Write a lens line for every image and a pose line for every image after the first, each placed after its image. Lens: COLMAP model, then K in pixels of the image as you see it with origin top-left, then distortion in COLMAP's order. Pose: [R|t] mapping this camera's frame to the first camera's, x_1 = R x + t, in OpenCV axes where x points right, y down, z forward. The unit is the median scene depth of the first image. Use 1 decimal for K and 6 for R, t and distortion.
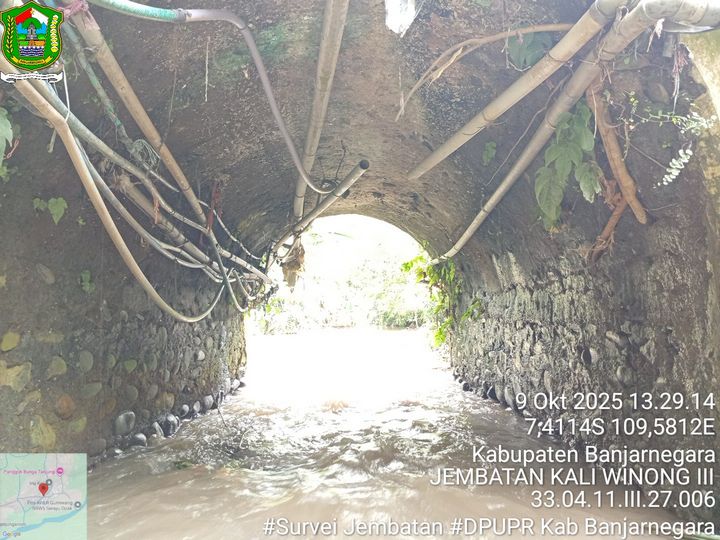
lens RADIAL K [[546.0, 0, 360.0], [0, 546.0, 270.0], [0, 0, 1]] dist [0.080976, -0.185186]
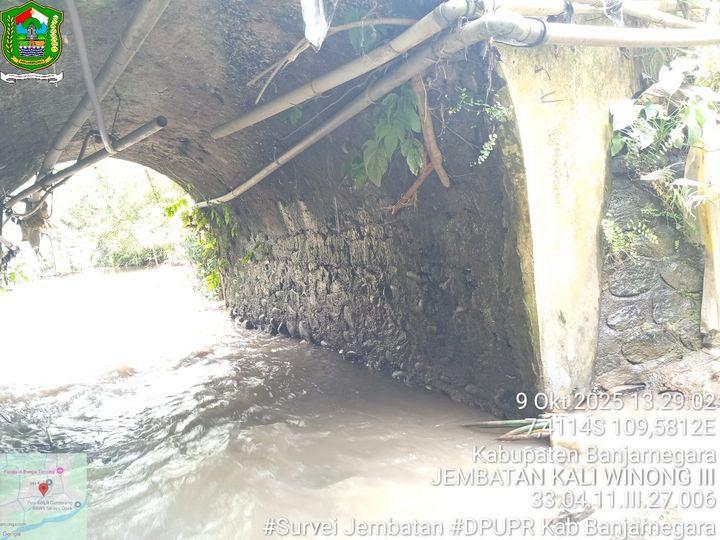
lens RADIAL K [[546.0, 0, 360.0], [0, 546.0, 270.0], [0, 0, 1]] dist [0.080976, -0.185186]
pose [[0.879265, -0.128591, 0.458648, -0.130988], [0.063719, 0.985970, 0.154280, -0.057362], [-0.472052, -0.106428, 0.875123, 0.004498]]
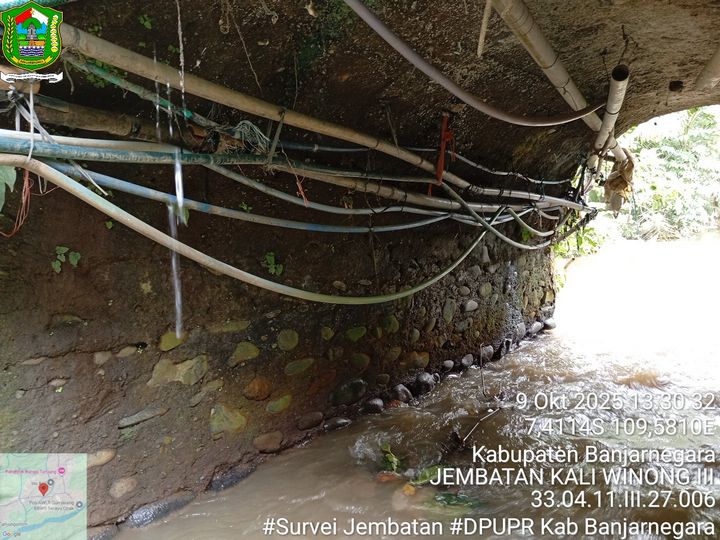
lens RADIAL K [[546.0, 0, 360.0], [0, 546.0, 270.0], [0, 0, 1]] dist [0.080976, -0.185186]
pose [[0.773712, 0.071068, -0.629539, 0.156857], [0.063945, 0.979853, 0.189204, -0.100322], [0.630302, -0.186645, 0.753580, 0.281130]]
